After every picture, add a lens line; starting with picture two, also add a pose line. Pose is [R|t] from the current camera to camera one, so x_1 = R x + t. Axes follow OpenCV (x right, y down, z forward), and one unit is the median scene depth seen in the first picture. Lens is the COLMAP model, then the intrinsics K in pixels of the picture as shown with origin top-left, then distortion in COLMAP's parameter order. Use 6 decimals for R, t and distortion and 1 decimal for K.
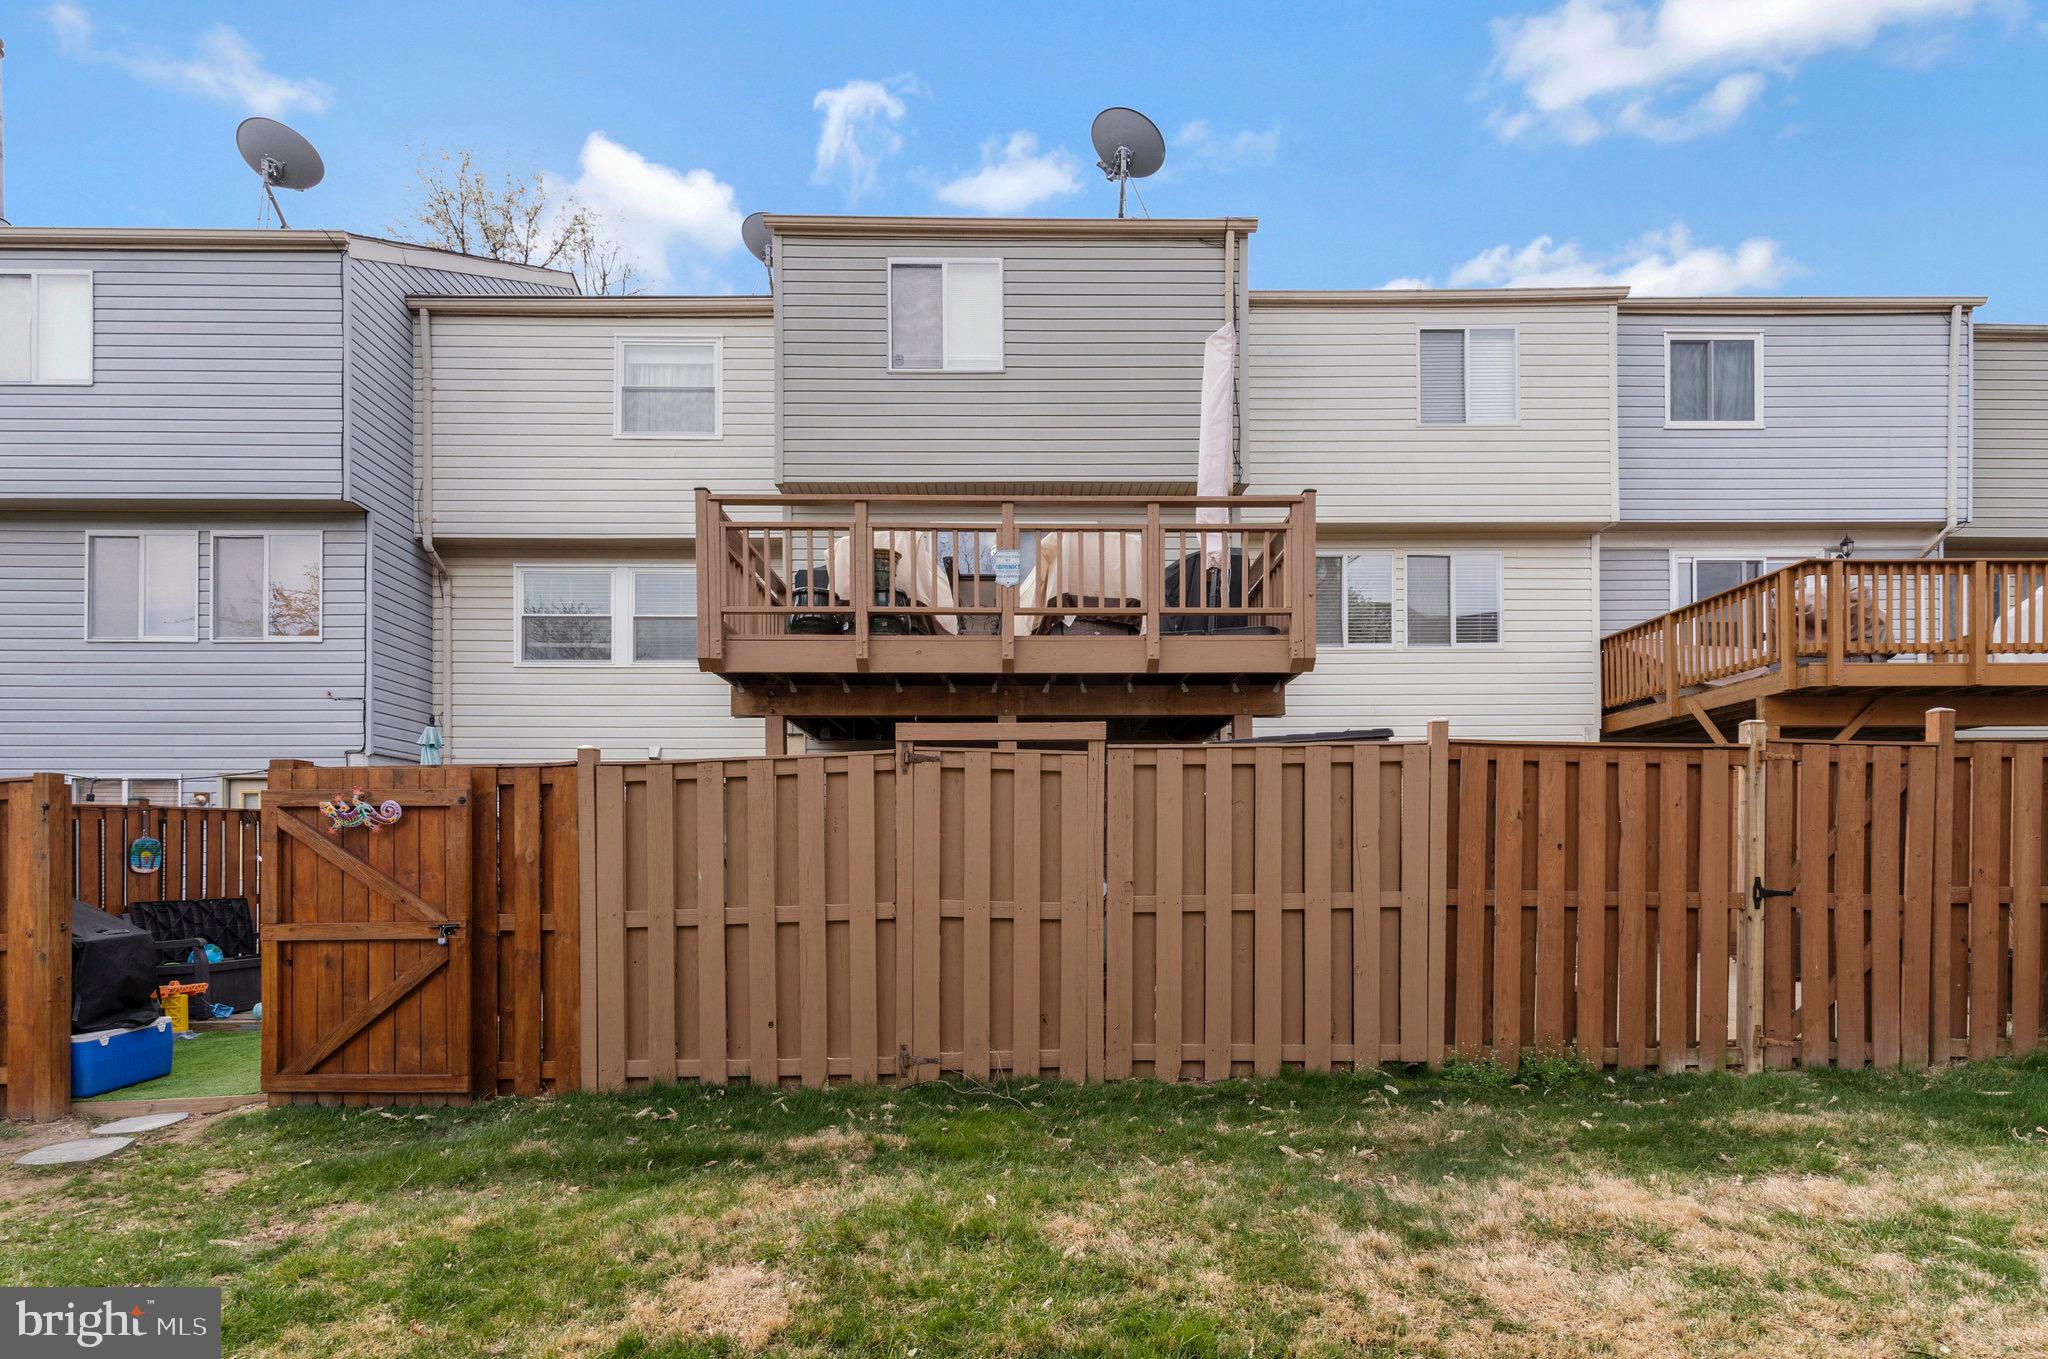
lens RADIAL K [[992.1, 0, 1024.0], [0, 992.1, 893.8], [0, 0, 1]] dist [0.002835, -0.001417]
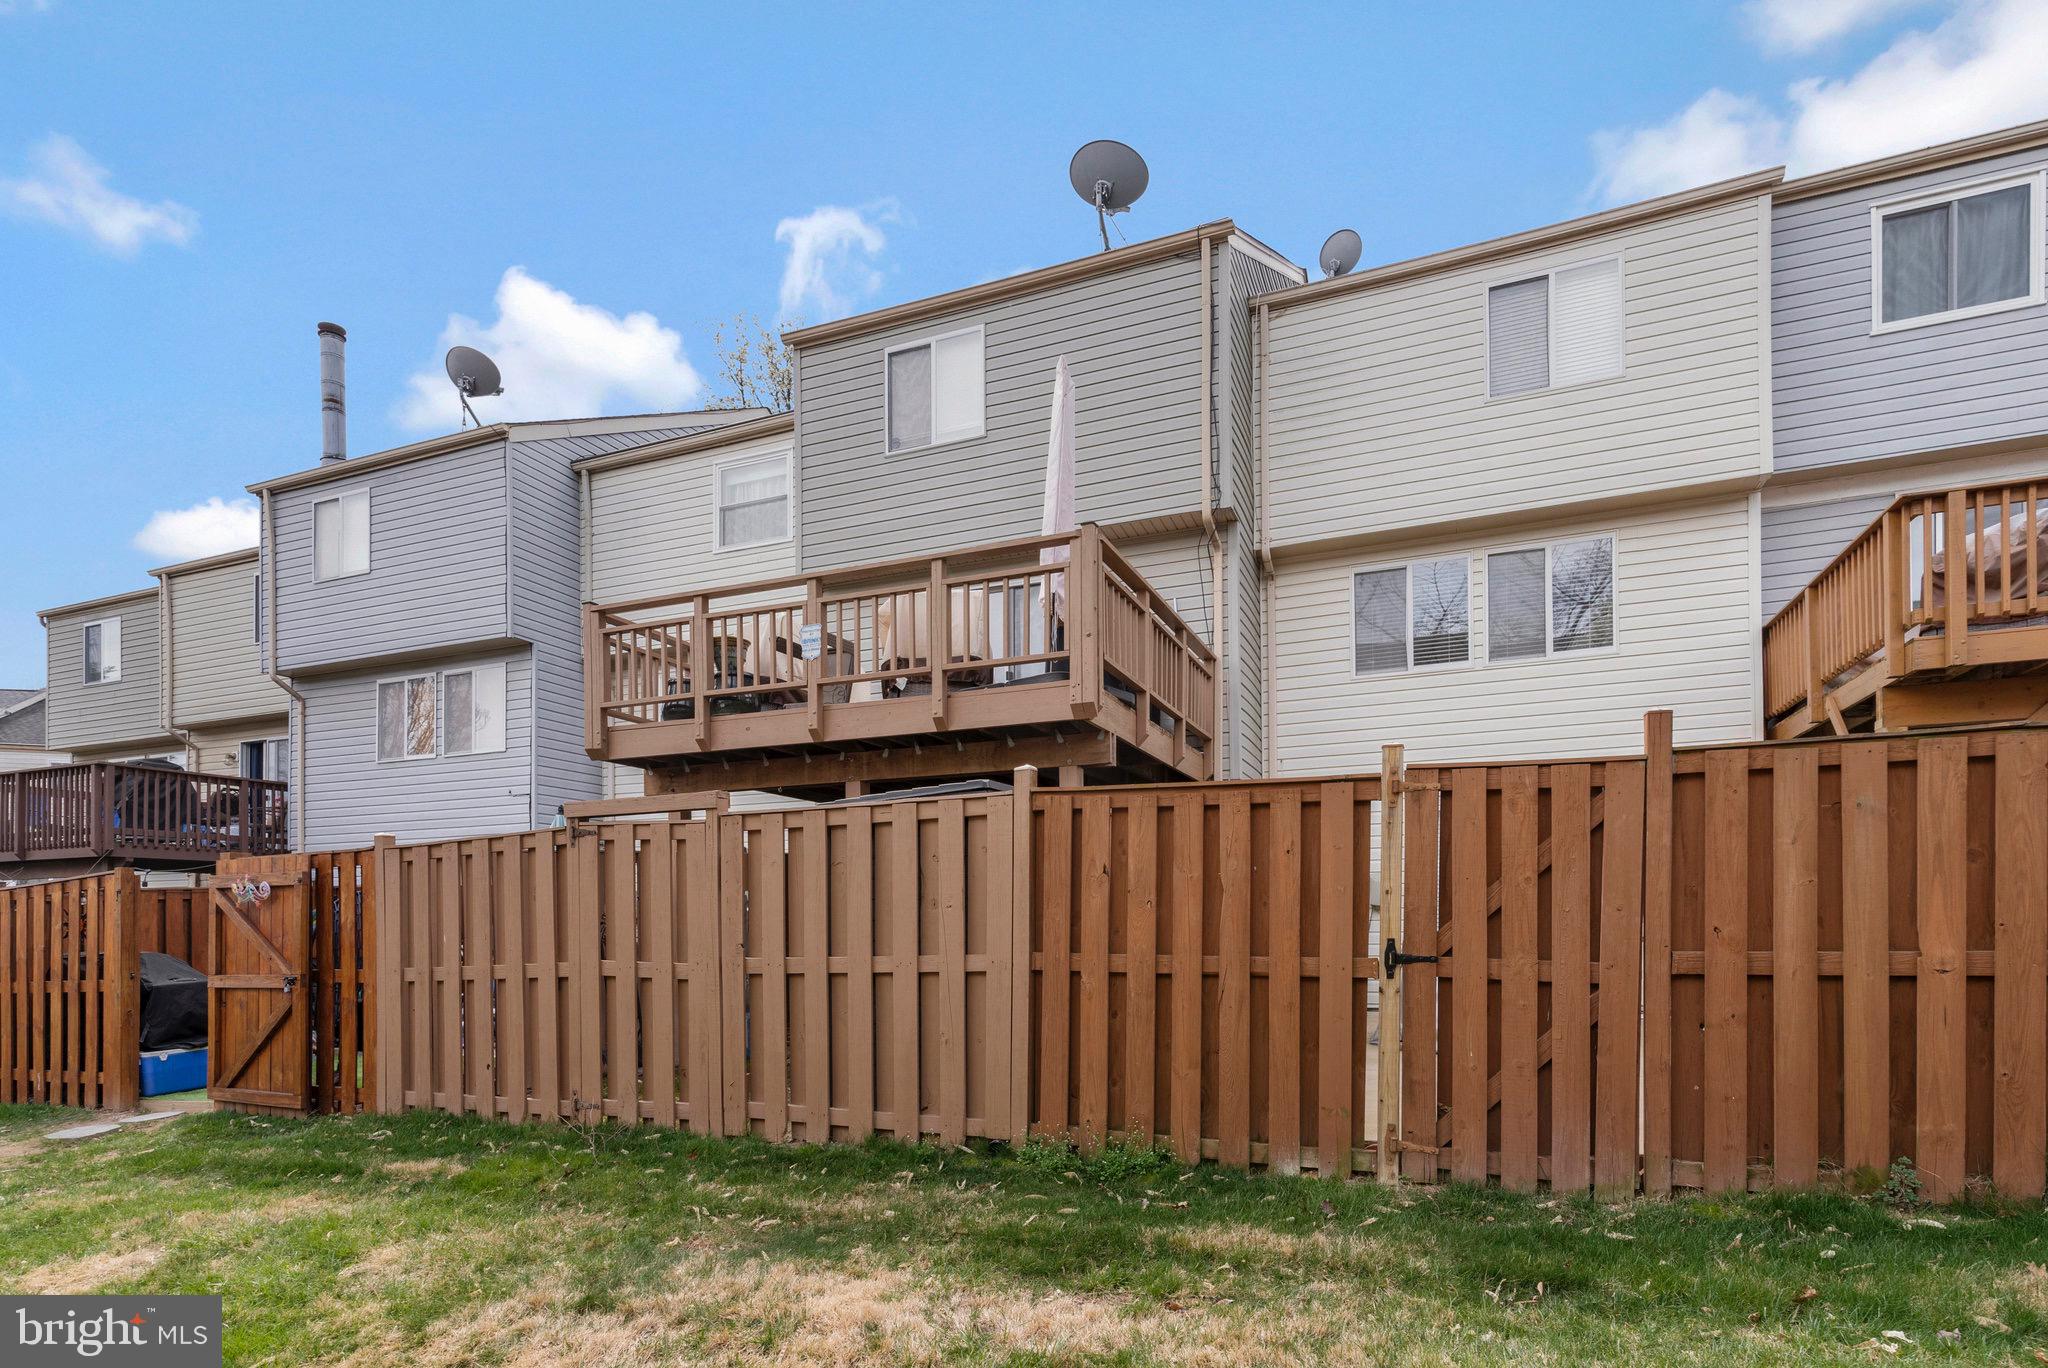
lens RADIAL K [[1011.0, 0, 1023.8], [0, 1011.0, 938.4], [0, 0, 1]] dist [0.001377, 0.001314]
pose [[0.927560, -0.001791, -0.373670, 0.568342], [-0.003426, 0.999906, -0.013297, -0.003793], [0.373658, 0.013614, 0.927466, 0.099801]]
